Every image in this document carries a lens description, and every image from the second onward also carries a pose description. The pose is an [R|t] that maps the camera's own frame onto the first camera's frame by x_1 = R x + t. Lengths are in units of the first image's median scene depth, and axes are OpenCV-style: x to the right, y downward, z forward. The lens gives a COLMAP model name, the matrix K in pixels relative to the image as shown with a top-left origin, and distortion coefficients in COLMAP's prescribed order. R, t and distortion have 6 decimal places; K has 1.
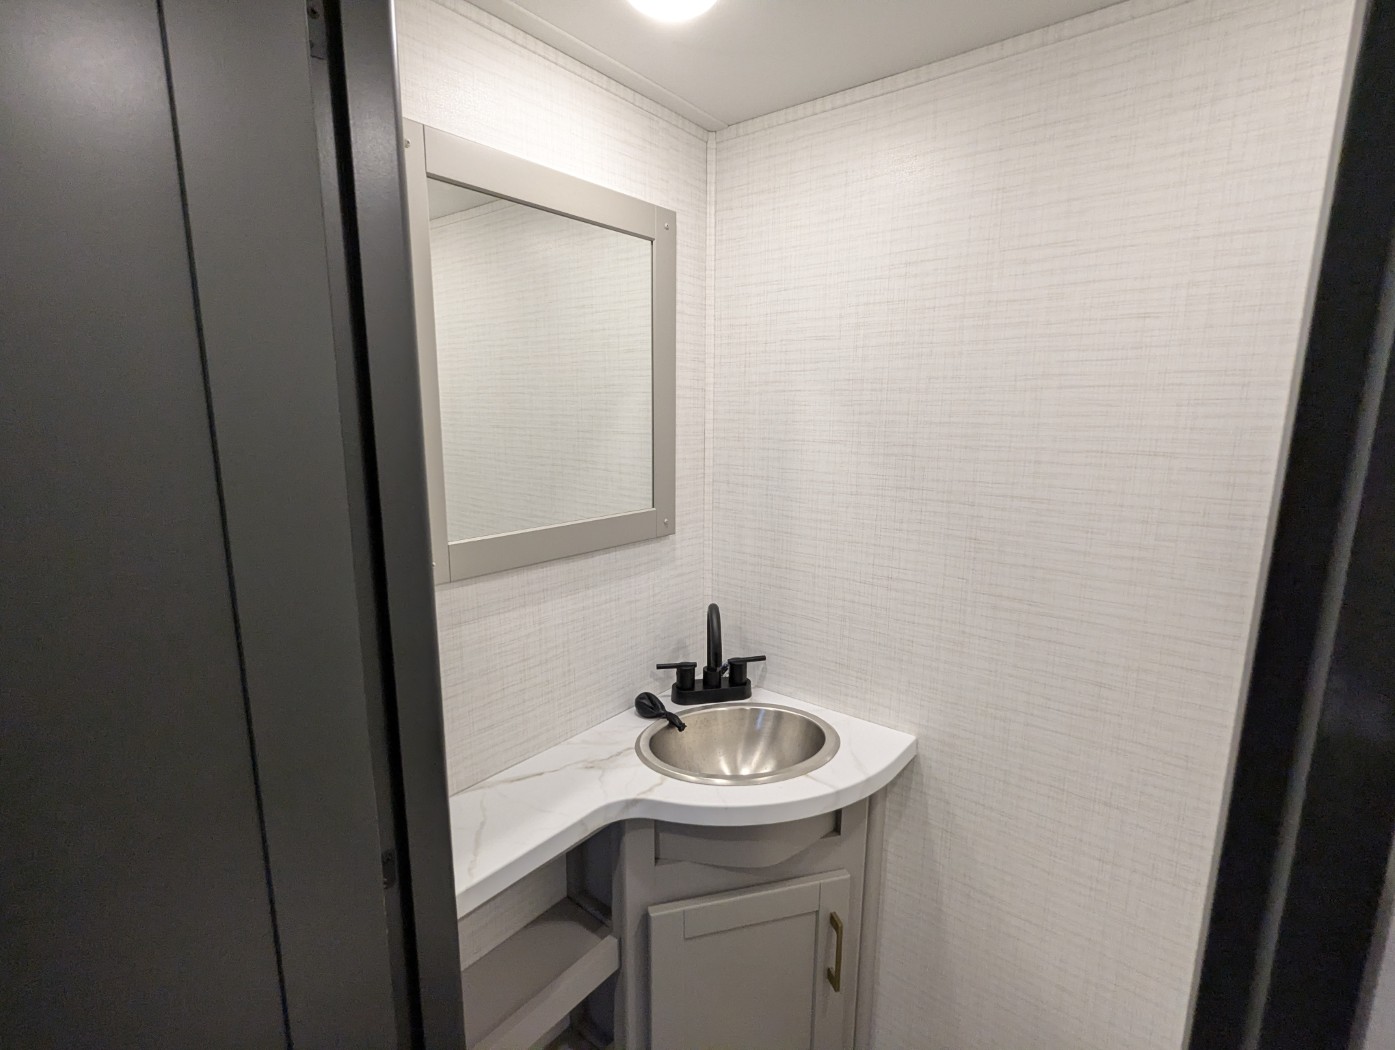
lens RADIAL K [[660.4, 0, 697.9], [0, 660.4, 528.3], [0, 0, 1]] dist [-0.002249, 0.002464]
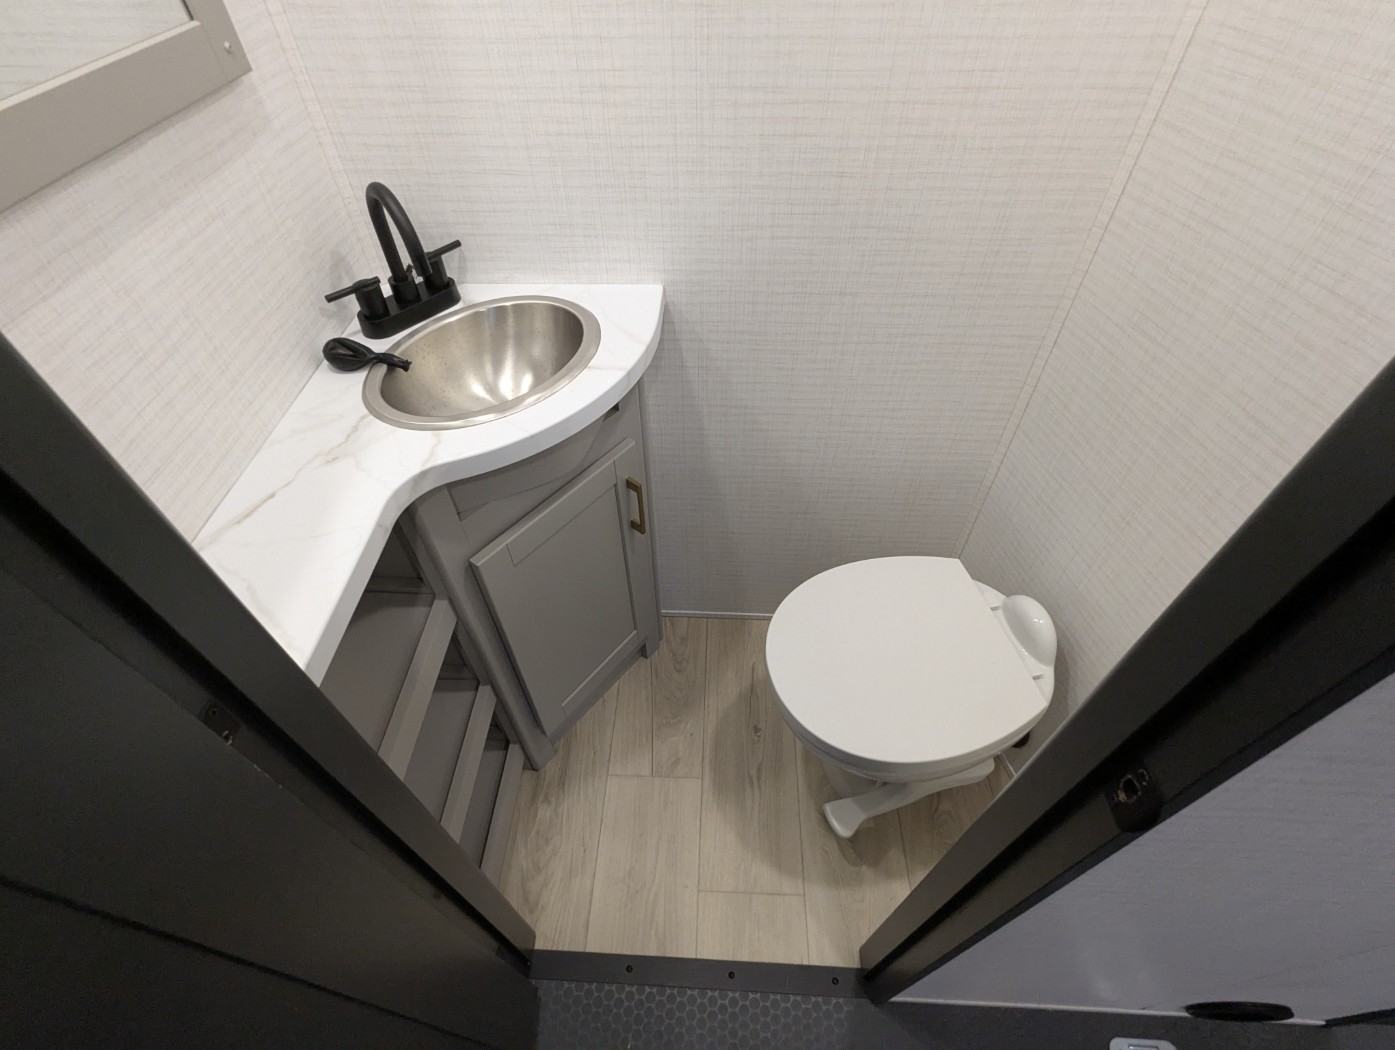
lens RADIAL K [[660.4, 0, 695.2], [0, 660.4, 524.4], [0, 0, 1]] dist [-0.002249, 0.002464]
pose [[0.806079, -0.448467, 0.386153, -0.140369], [0.120277, 0.763024, 0.635081, -0.010371], [-0.579456, -0.465480, 0.668998, 0.201324]]
